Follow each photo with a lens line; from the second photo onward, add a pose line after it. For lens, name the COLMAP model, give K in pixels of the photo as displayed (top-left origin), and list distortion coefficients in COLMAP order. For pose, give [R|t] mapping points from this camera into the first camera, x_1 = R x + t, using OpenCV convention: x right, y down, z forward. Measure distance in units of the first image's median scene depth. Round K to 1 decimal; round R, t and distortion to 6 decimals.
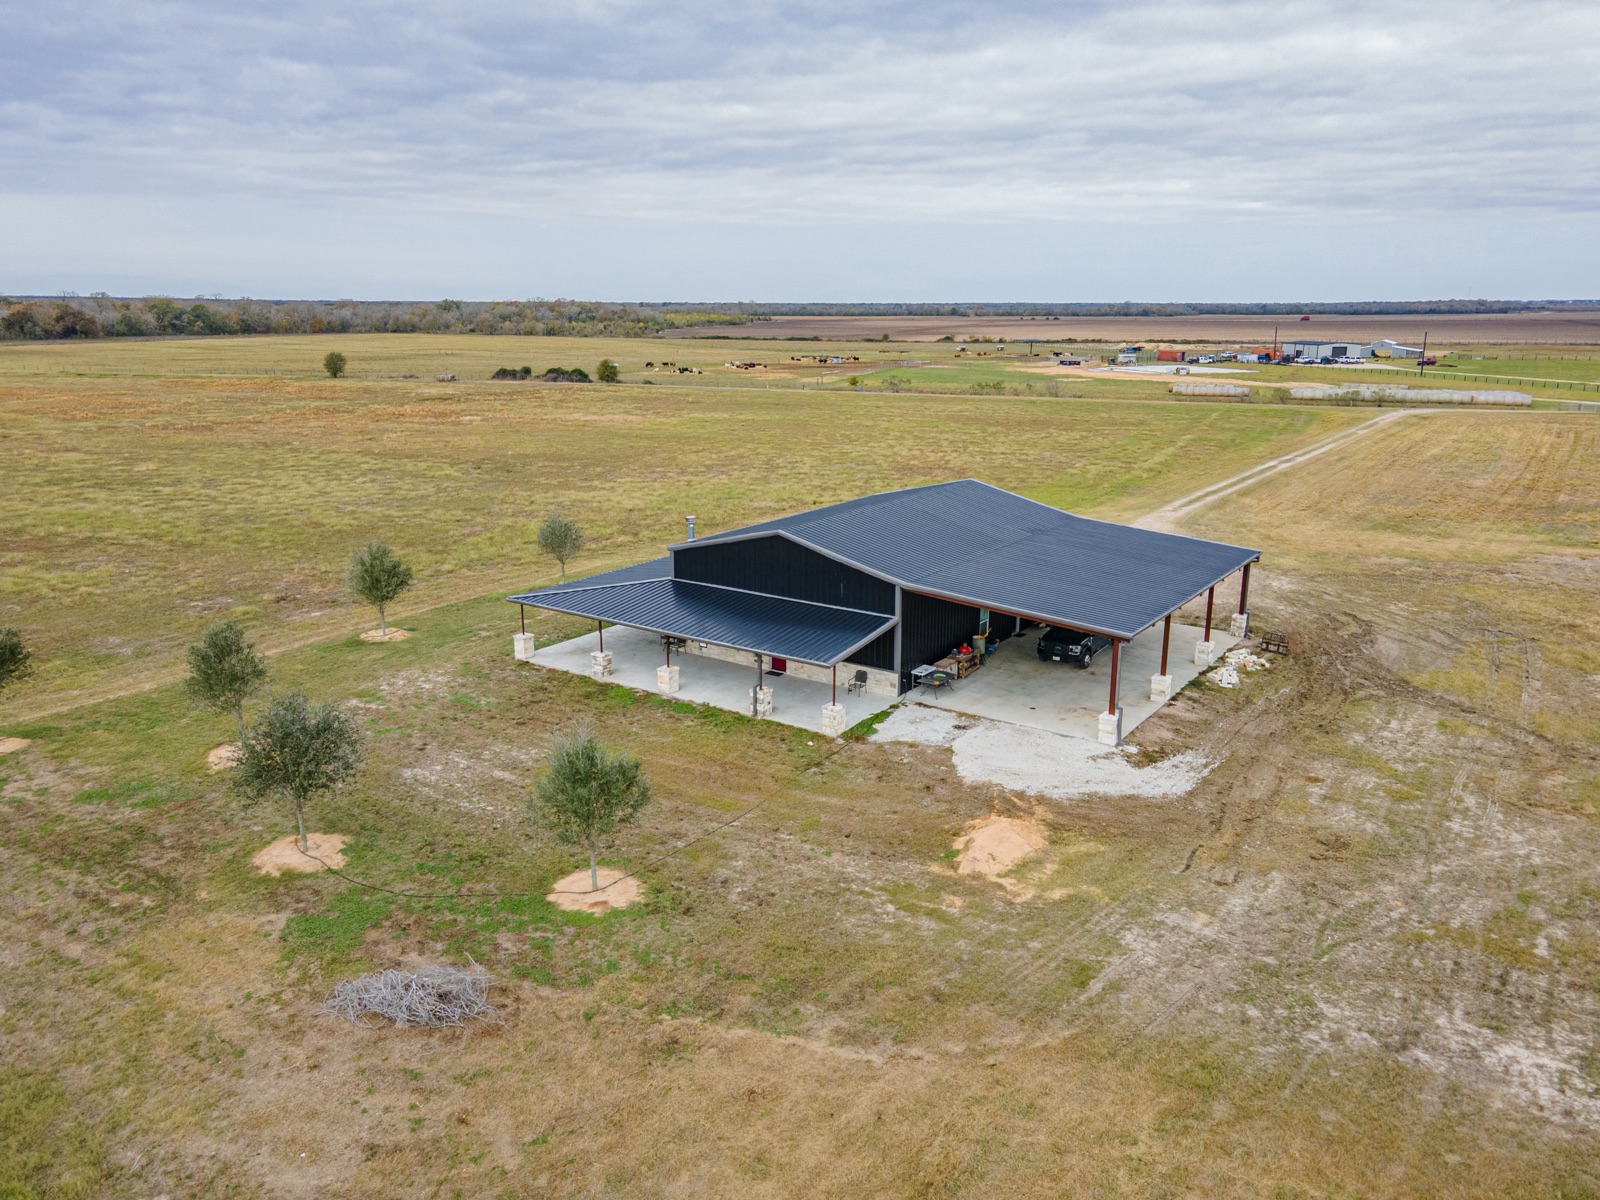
lens RADIAL K [[1155.5, 0, 800.0], [0, 1155.5, 600.0], [0, 0, 1]] dist [0.004879, 0.054968]
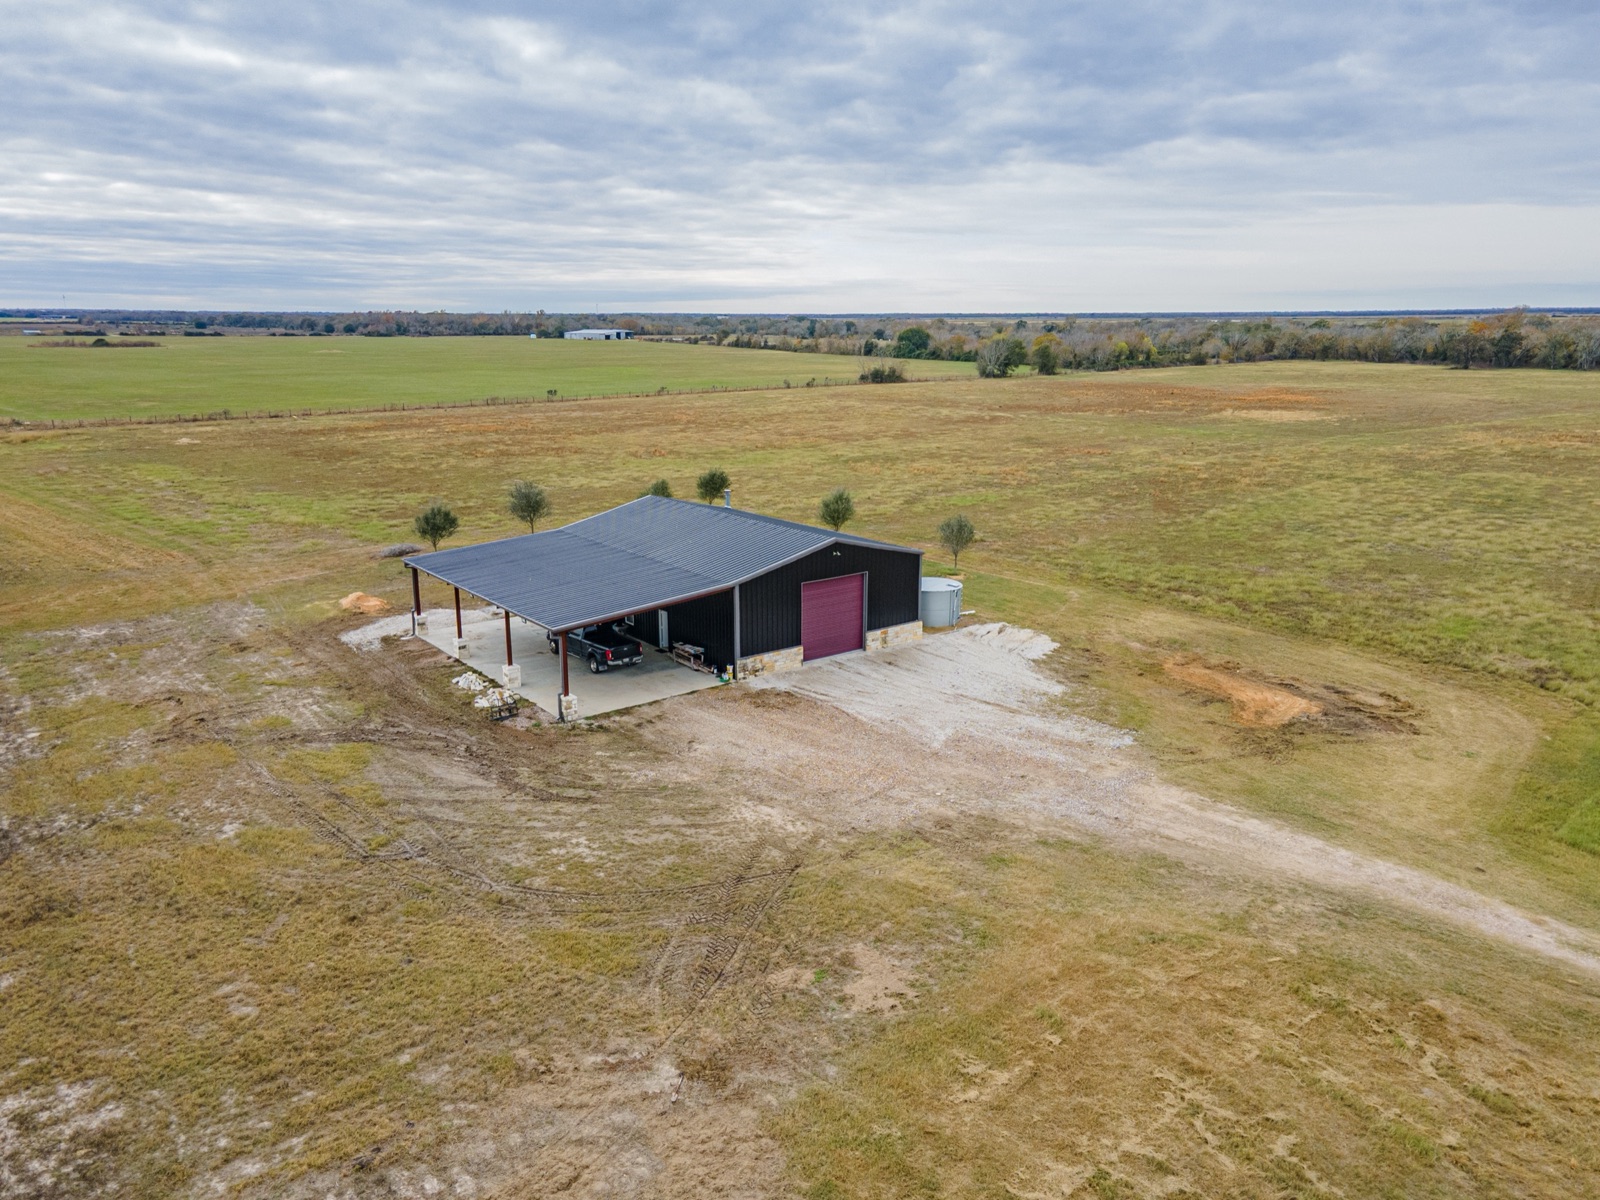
lens RADIAL K [[1155.5, 0, 800.0], [0, 1155.5, 600.0], [0, 0, 1]] dist [0.004879, 0.054968]
pose [[-0.285340, 0.246062, -0.926302, 1.530800], [-0.227824, 0.921366, 0.314930, -0.510574], [0.930955, 0.300896, -0.206843, 1.779791]]
